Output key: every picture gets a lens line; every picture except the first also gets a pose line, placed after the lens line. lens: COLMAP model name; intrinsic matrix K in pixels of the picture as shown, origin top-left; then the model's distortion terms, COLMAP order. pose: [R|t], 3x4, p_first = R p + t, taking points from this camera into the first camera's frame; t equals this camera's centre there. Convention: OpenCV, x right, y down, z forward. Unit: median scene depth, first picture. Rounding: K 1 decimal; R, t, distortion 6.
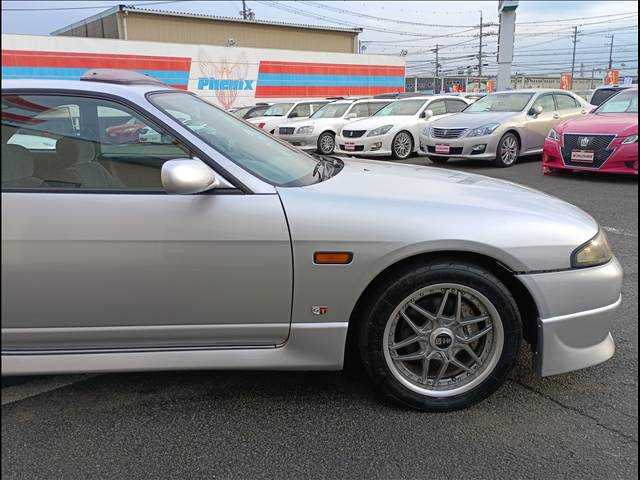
lens RADIAL K [[529.1, 0, 317.8], [0, 529.1, 245.0], [0, 0, 1]] dist [0.035825, -0.038838]
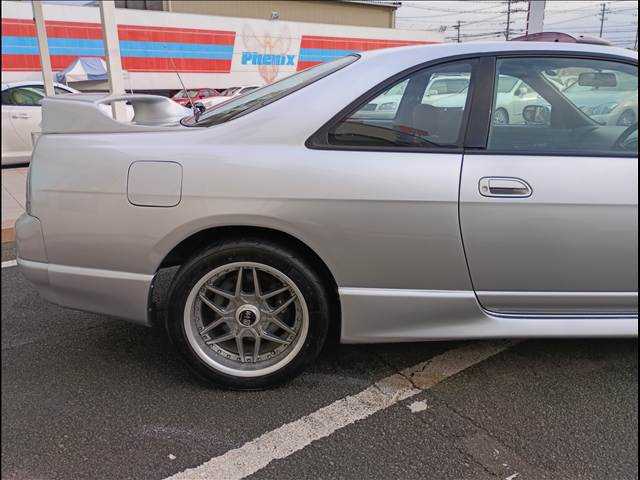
lens RADIAL K [[529.1, 0, 314.2], [0, 529.1, 249.0], [0, 0, 1]] dist [0.035825, -0.038838]
pose [[0.999693, 0.018109, -0.016924, -0.150626], [-0.017311, 0.998784, 0.046156, 0.005643], [0.017739, -0.045849, 0.998791, -0.001091]]
